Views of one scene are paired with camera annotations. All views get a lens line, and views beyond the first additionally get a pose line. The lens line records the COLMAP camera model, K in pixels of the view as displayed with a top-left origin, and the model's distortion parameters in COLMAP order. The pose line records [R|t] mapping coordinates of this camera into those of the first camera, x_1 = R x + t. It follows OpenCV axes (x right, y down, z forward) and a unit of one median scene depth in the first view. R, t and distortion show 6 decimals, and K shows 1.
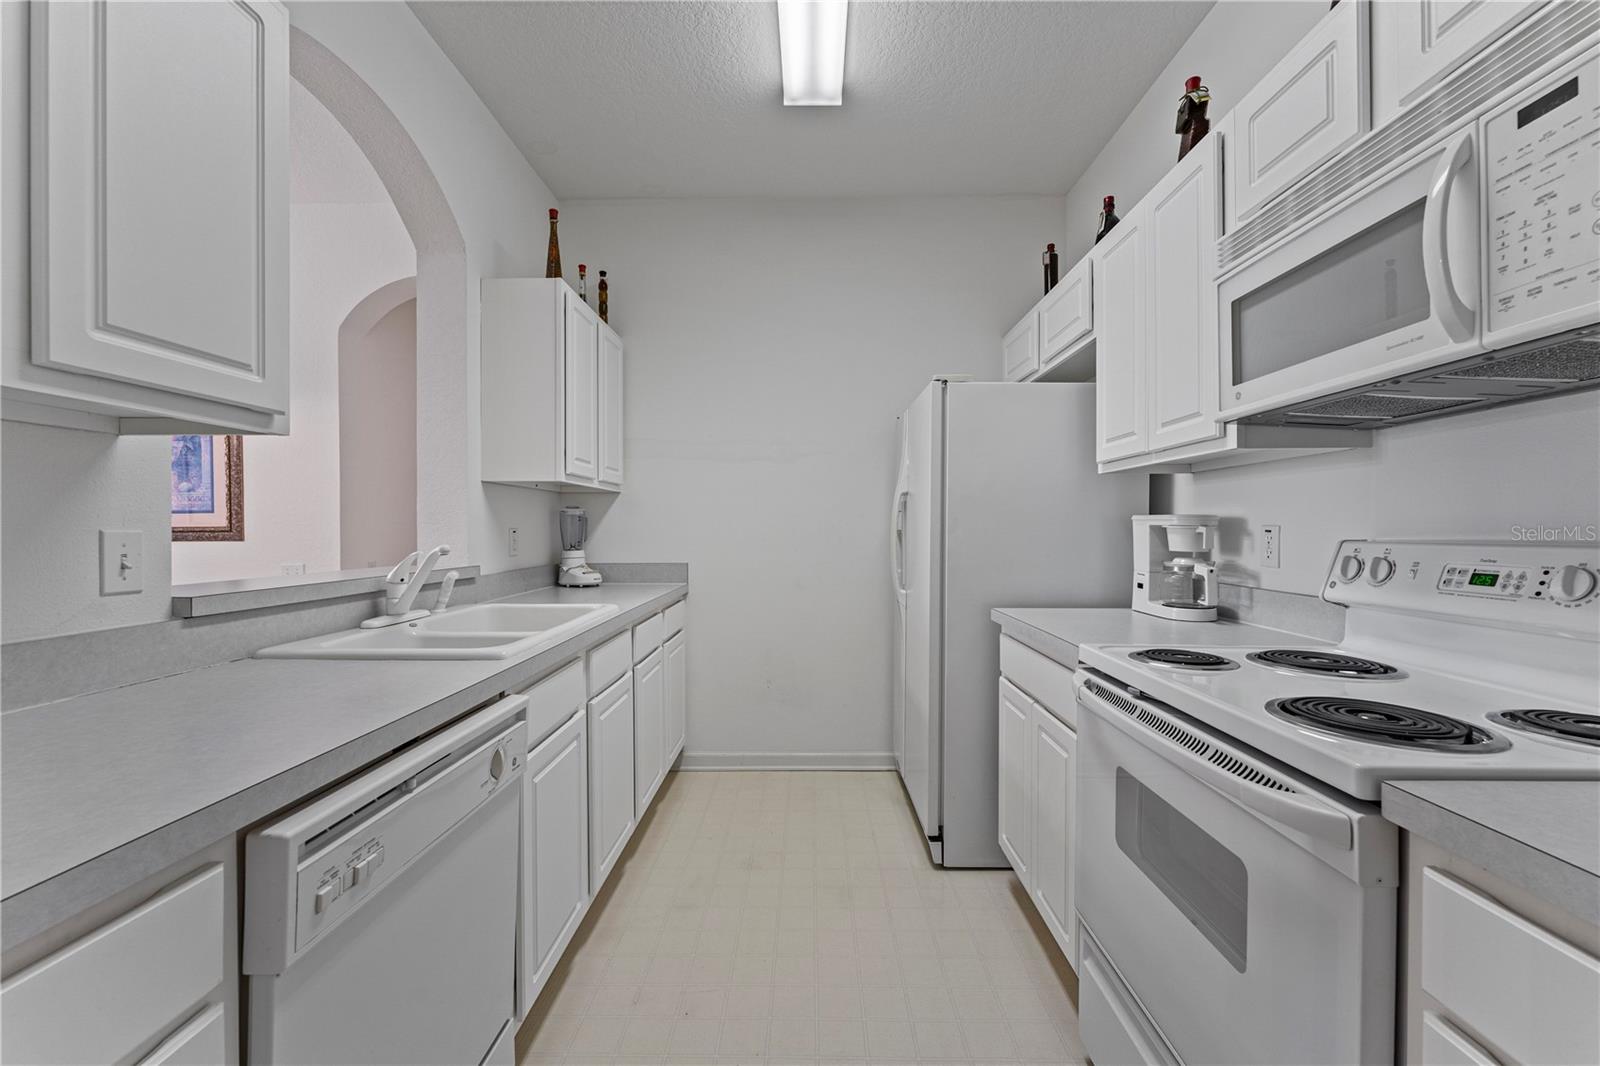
lens RADIAL K [[637.8, 0, 803.9], [0, 637.8, 528.6], [0, 0, 1]] dist [-0.001066, -0.000593]
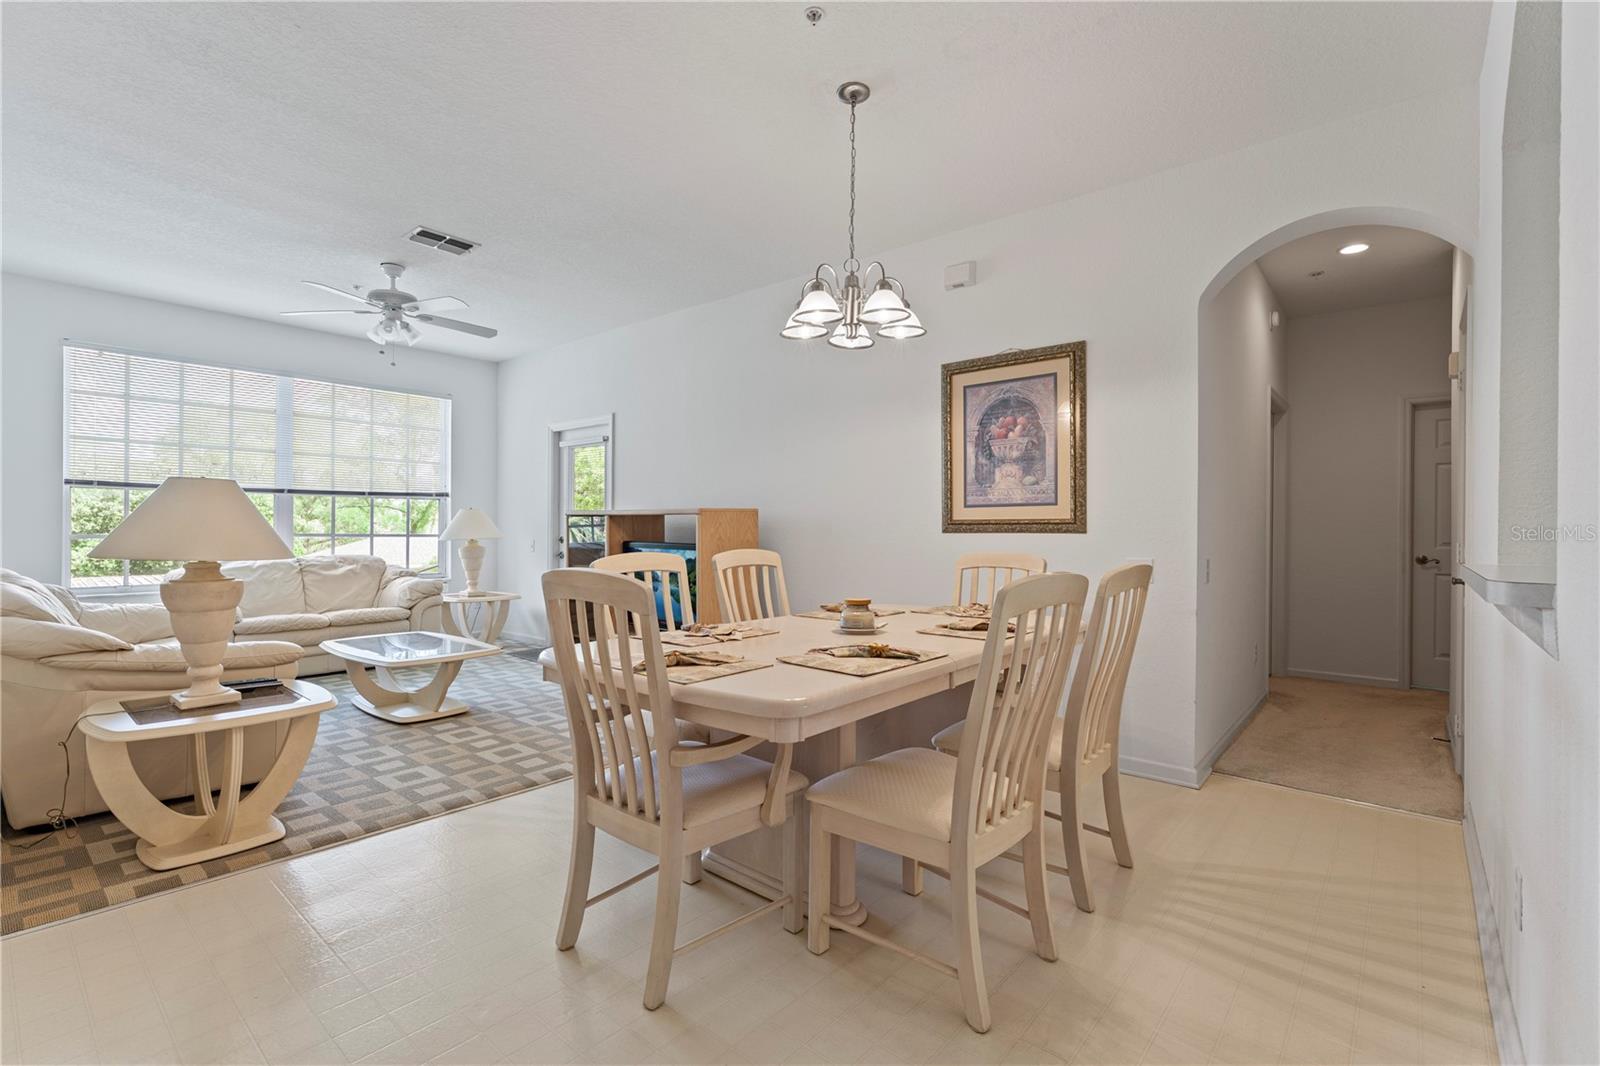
lens RADIAL K [[723.5, 0, 794.5], [0, 723.5, 527.4], [0, 0, 1]] dist [0.003740, 0.000439]
pose [[0.764313, 0.006375, -0.644814, -0.731570], [-0.010684, 0.999939, -0.002777, 0.026640], [0.644757, 0.009012, 0.764335, -0.215436]]
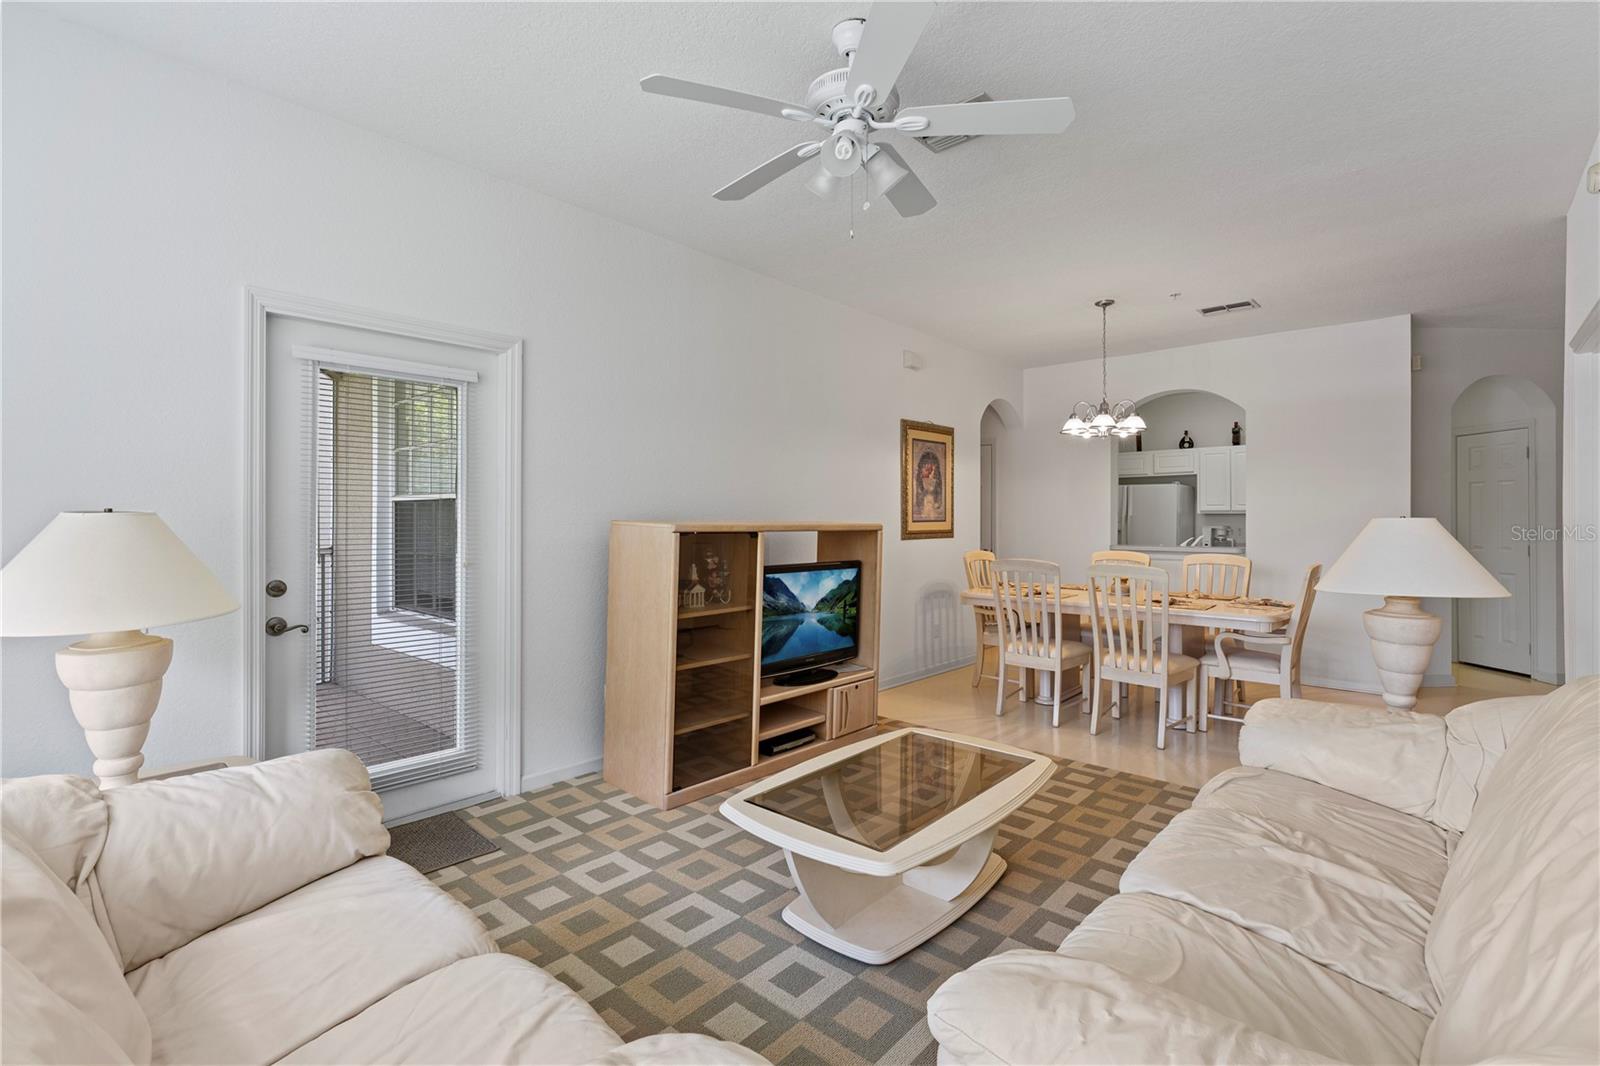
lens RADIAL K [[721.9, 0, 801.9], [0, 721.9, 516.3], [0, 0, 1]] dist [-0.014239, 0.000135]
pose [[0.657855, 0.007587, 0.753106, -3.823520], [-0.006560, 0.999969, -0.004344, -0.040977], [-0.753116, -0.002083, 0.657885, 0.030767]]
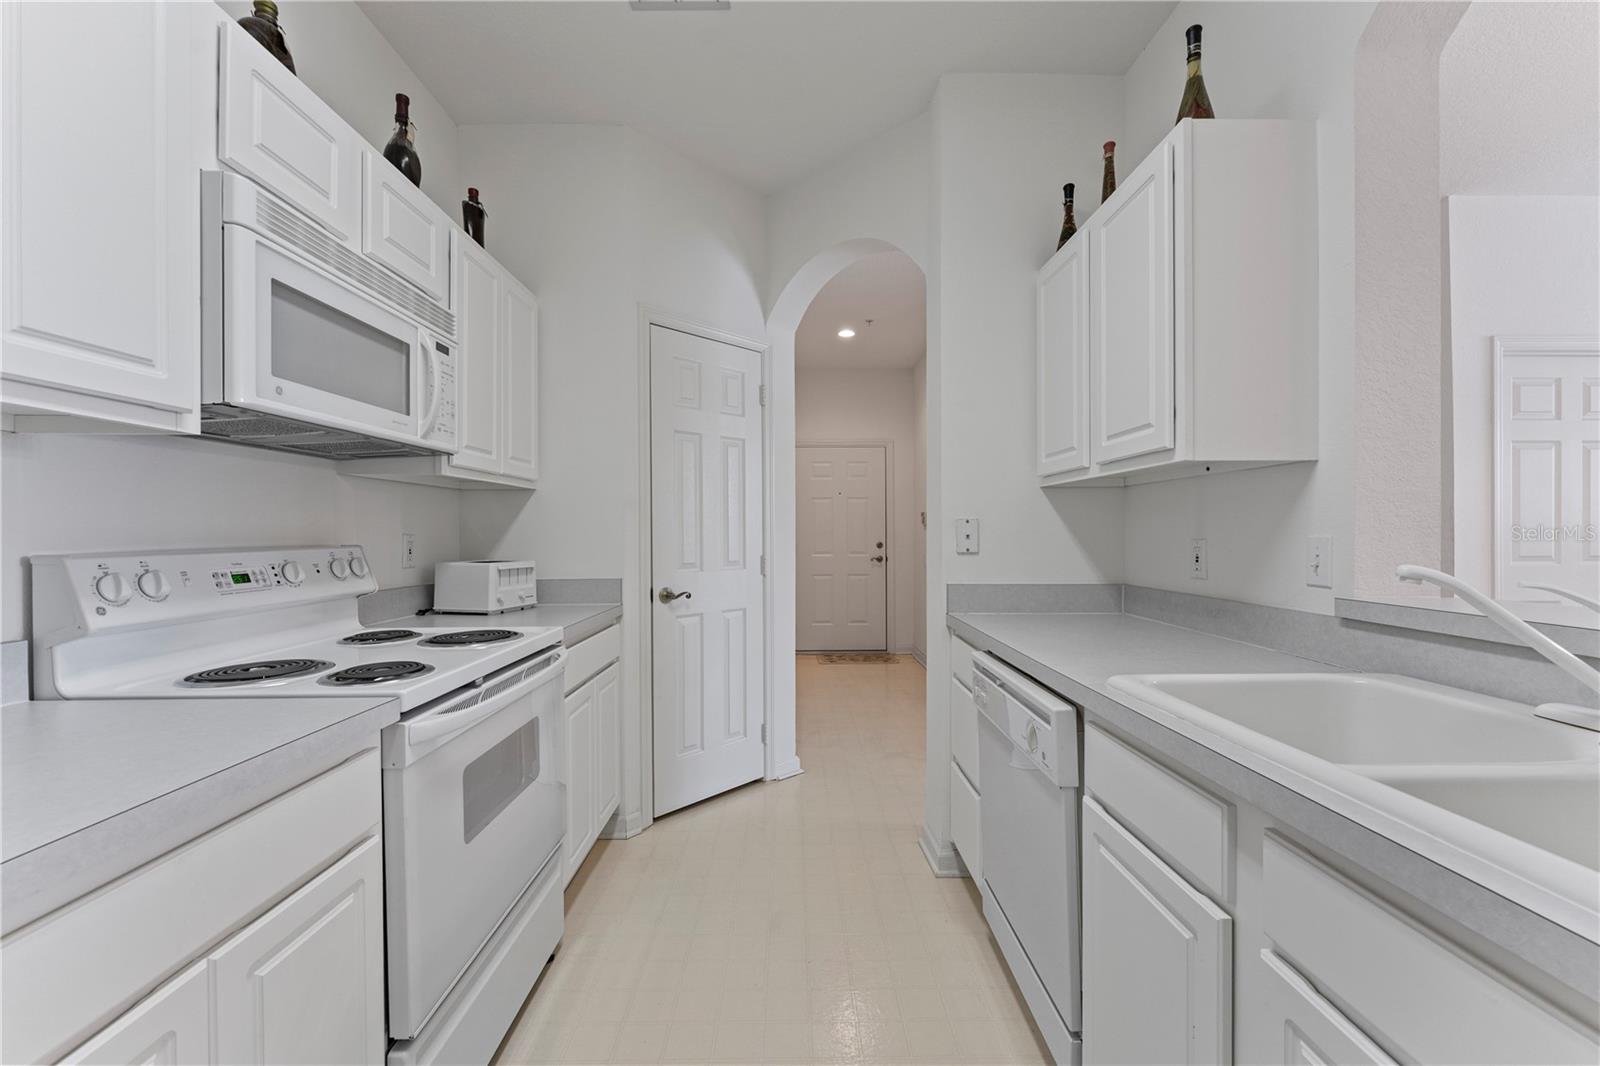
lens RADIAL K [[656.3, 0, 800.0], [0, 656.3, 533.0], [0, 0, 1]] dist [-0.000192, -0.000291]
pose [[-0.999666, 0.004464, -0.025454, -0.013316], [0.004447, 0.999990, 0.000714, -0.004043], [0.025457, 0.000600, -0.999676, 1.189767]]
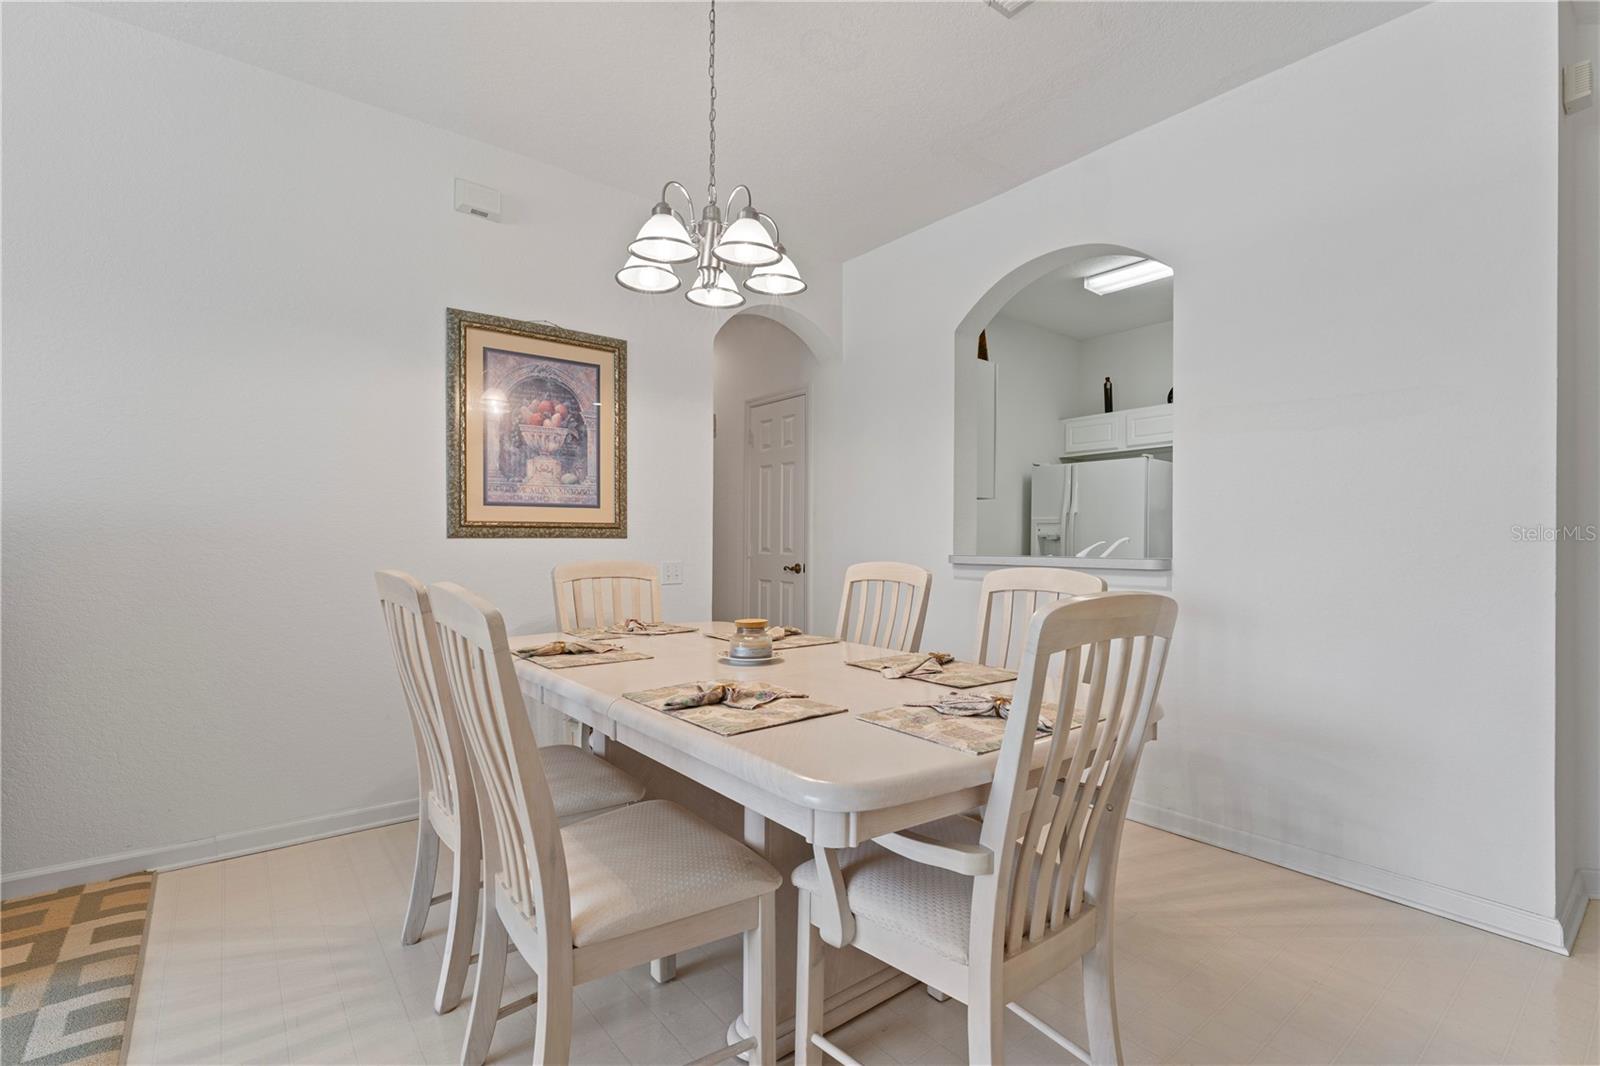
lens RADIAL K [[719.6, 0, 804.6], [0, 719.6, 538.7], [0, 0, 1]] dist [-0.000848, 0.000350]
pose [[0.769038, 0.009416, 0.639134, -1.994739], [-0.008343, 0.999954, -0.004694, 0.033210], [-0.639149, -0.001723, 0.769081, -0.016870]]
